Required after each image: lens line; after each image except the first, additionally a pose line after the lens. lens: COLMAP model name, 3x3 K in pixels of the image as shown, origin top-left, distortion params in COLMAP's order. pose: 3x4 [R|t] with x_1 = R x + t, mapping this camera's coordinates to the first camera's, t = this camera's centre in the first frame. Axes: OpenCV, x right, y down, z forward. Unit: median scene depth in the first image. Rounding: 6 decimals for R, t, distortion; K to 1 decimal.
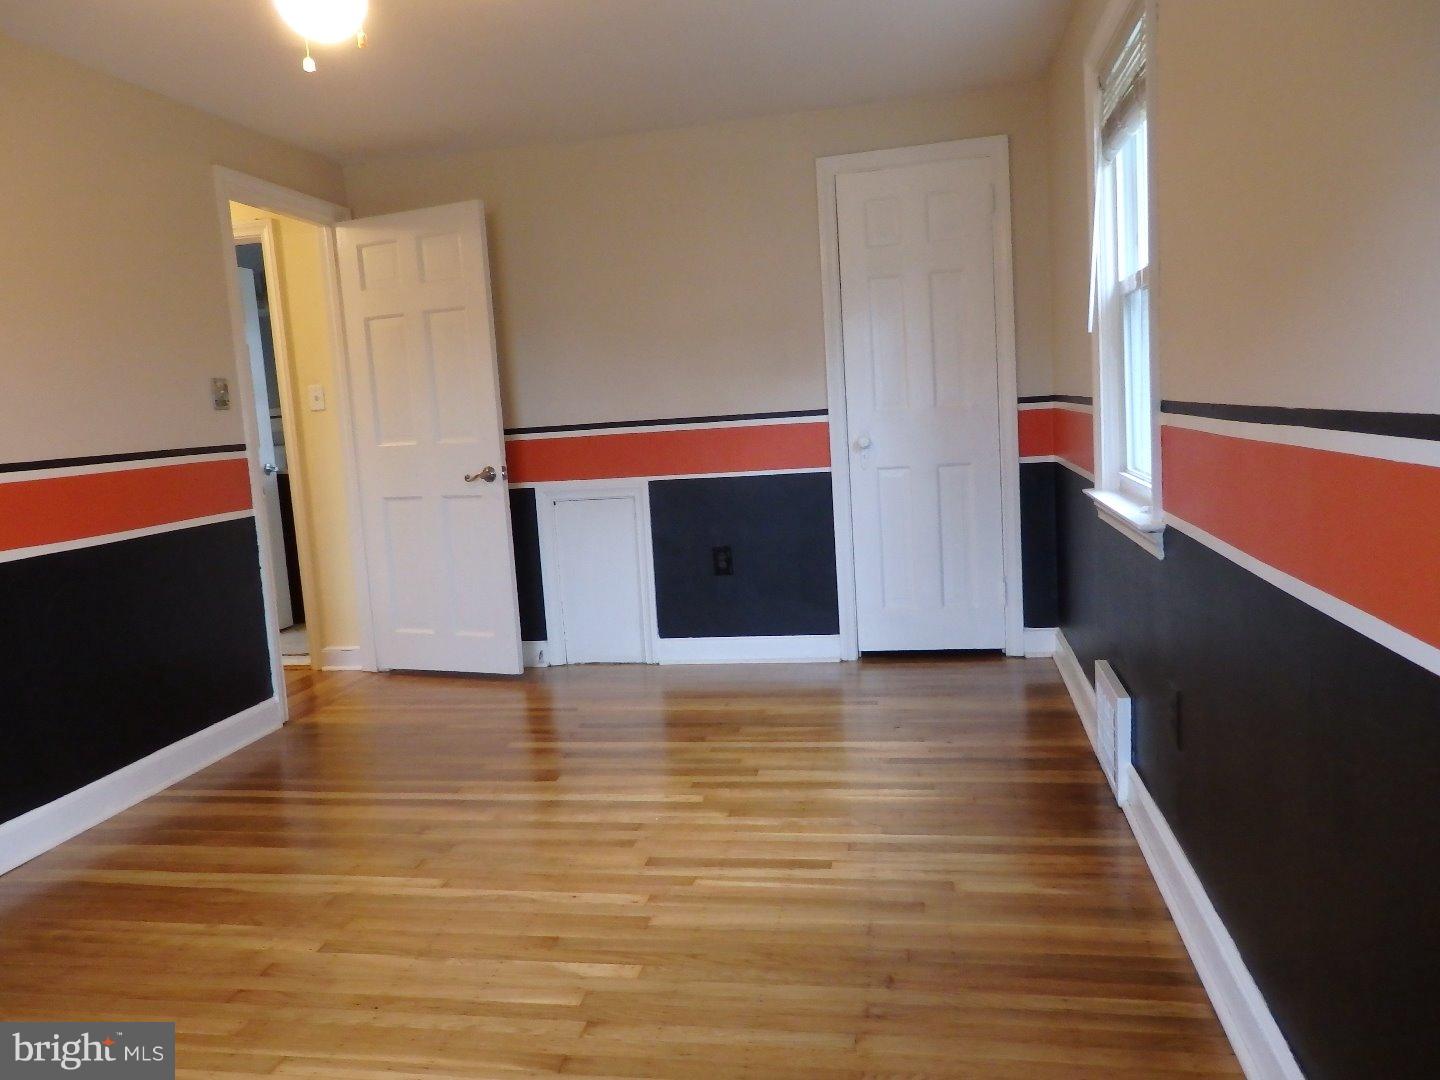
lens RADIAL K [[1054.4, 0, 721.6], [0, 1054.4, 540.0], [0, 0, 1]] dist [-0.005454, 0.002417]
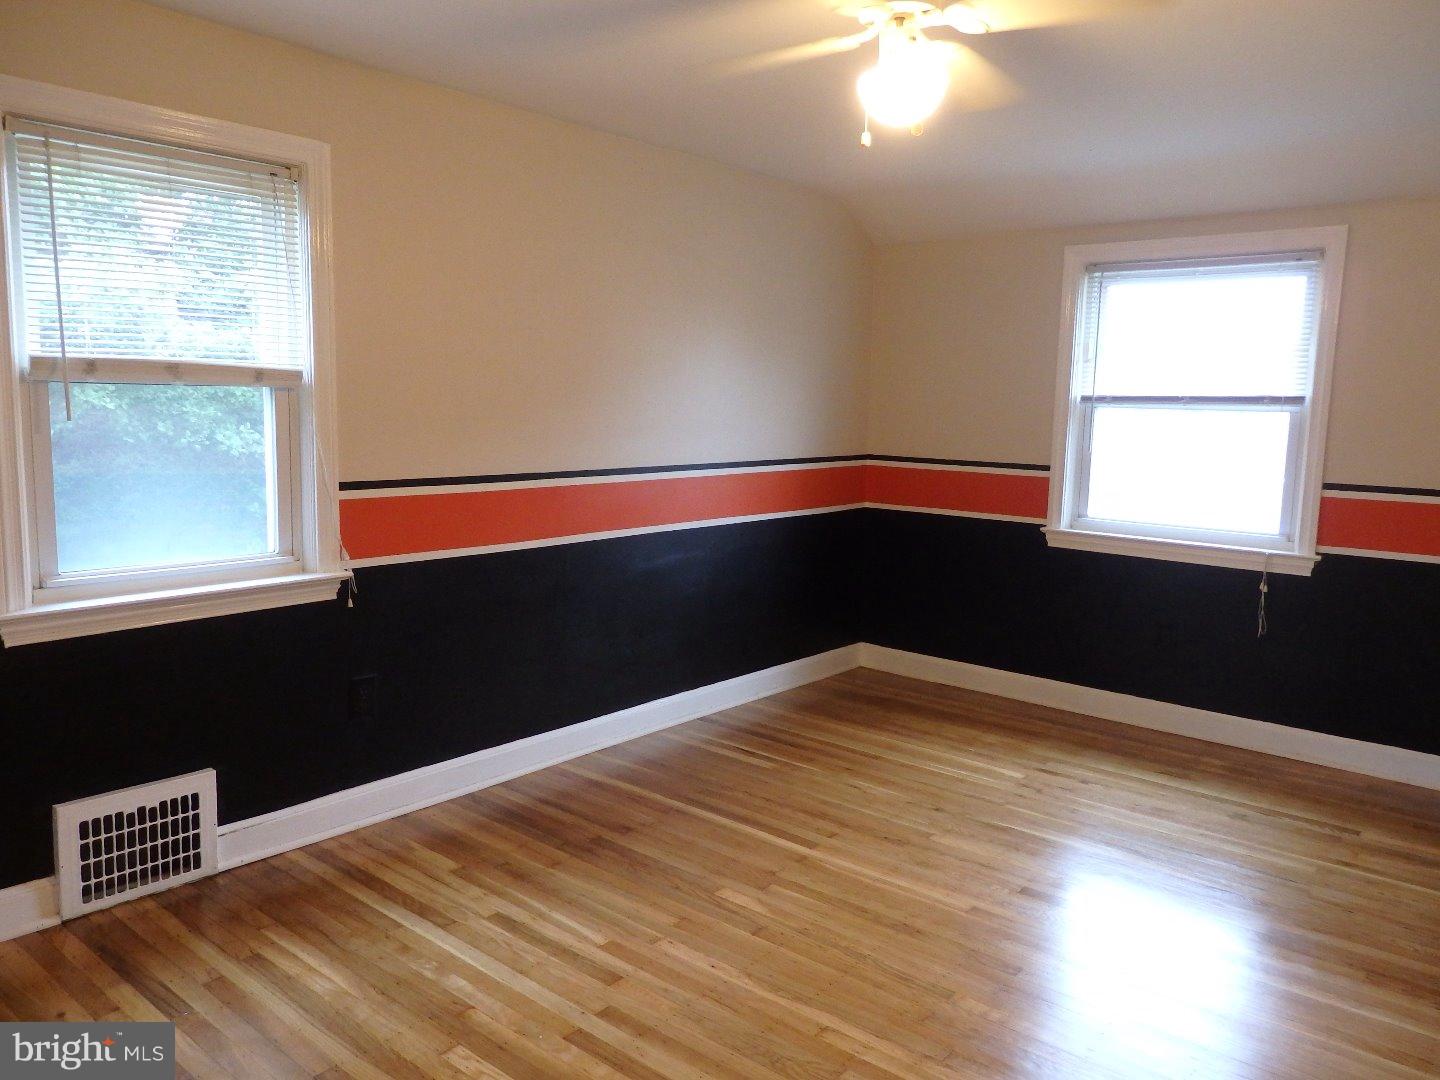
lens RADIAL K [[1054.4, 0, 721.6], [0, 1054.4, 540.0], [0, 0, 1]] dist [-0.005454, 0.002417]
pose [[-0.872061, -0.024122, 0.488803, -0.625435], [0.092146, 0.972828, 0.212403, -0.272892], [-0.480644, 0.230269, -0.846142, 1.741212]]
